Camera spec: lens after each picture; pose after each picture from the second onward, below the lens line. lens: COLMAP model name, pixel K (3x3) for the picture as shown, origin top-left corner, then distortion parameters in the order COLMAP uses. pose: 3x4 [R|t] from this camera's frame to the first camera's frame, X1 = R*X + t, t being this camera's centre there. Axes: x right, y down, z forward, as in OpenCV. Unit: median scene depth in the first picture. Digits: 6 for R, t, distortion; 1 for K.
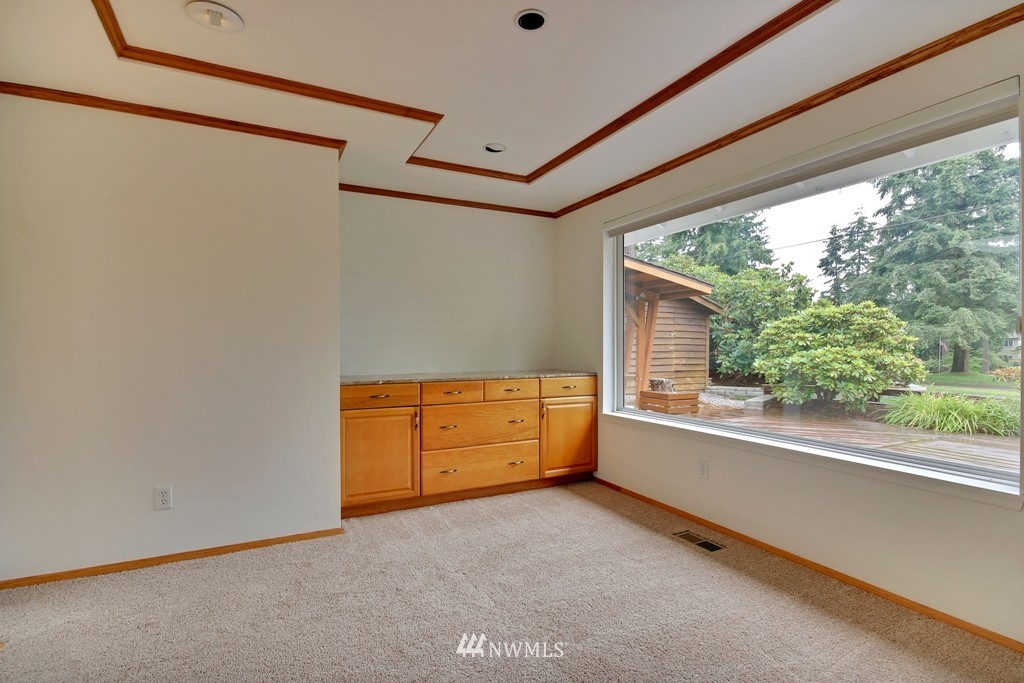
lens RADIAL K [[491.2, 0, 512.5], [0, 491.2, 349.3], [0, 0, 1]] dist [0.002757, 0.000122]
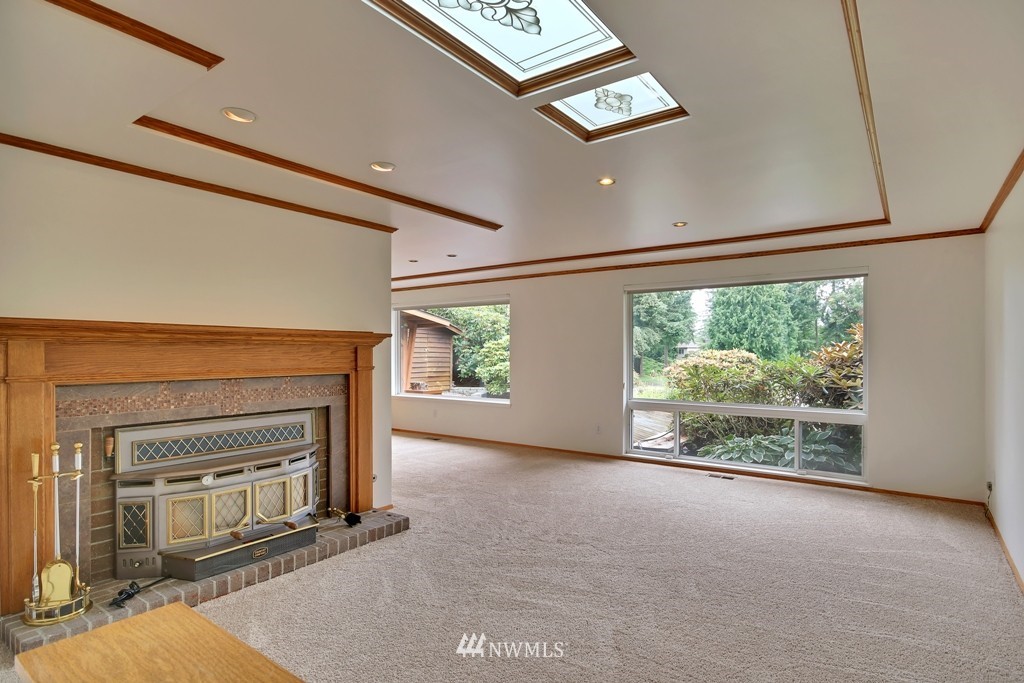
lens RADIAL K [[536.3, 0, 511.7], [0, 536.3, 353.7], [0, 0, 1]] dist [0.000703, 0.000043]
pose [[0.893290, -0.000451, 0.449480, -0.181118], [0.003030, 0.999983, -0.005019, -0.015870], [-0.449470, 0.005845, 0.893276, -0.596922]]
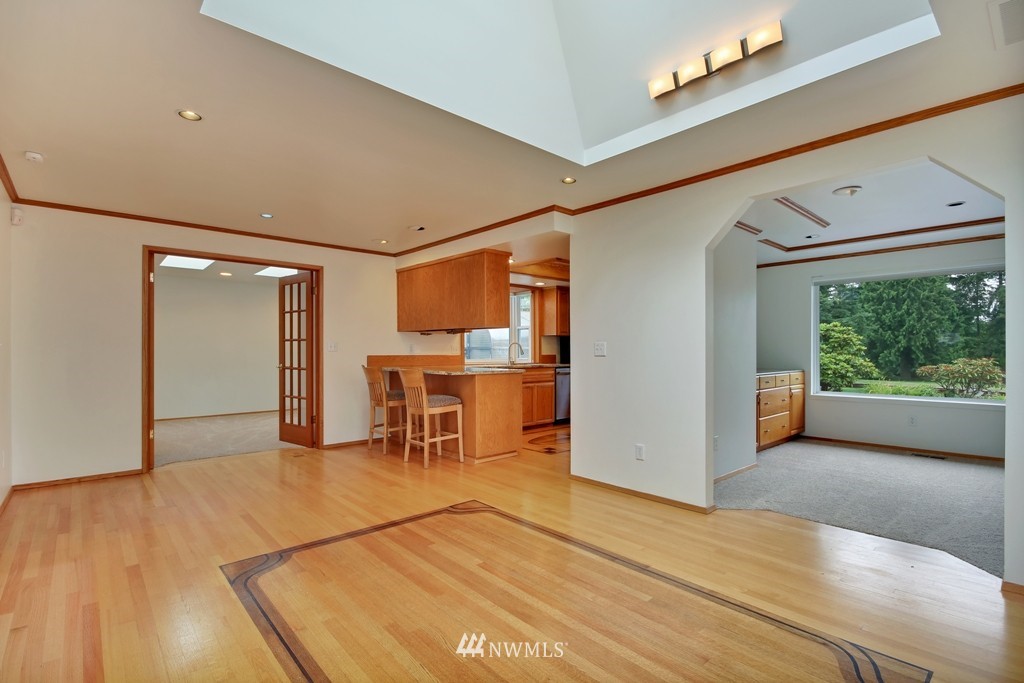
lens RADIAL K [[477.4, 0, 506.7], [0, 477.4, 350.1], [0, 0, 1]] dist [-0.004432, -0.000418]
pose [[0.968797, 0.002104, 0.247846, -0.565494], [0.000757, 0.999934, -0.011448, 0.000567], [-0.247854, 0.011278, 0.968732, -0.125842]]
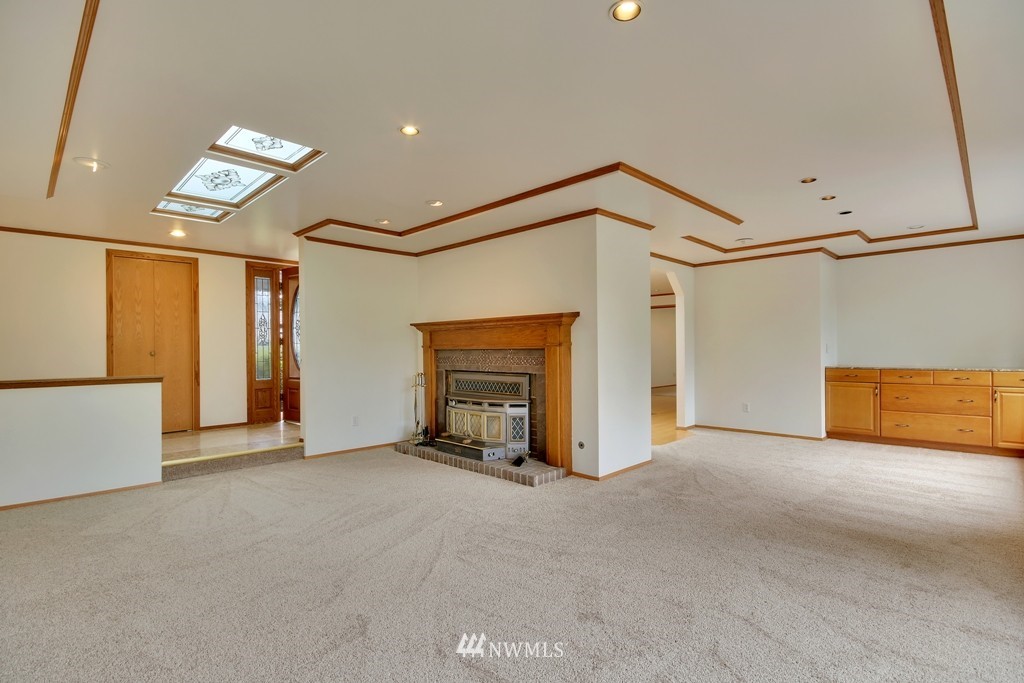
lens RADIAL K [[491.2, 0, 512.5], [0, 491.2, 349.3], [0, 0, 1]] dist [0.002757, 0.000122]
pose [[0.314203, -0.001886, -0.949354, 0.416212], [-0.001453, 0.999996, -0.002467, 0.001824], [0.949355, 0.002155, 0.314199, -0.299032]]
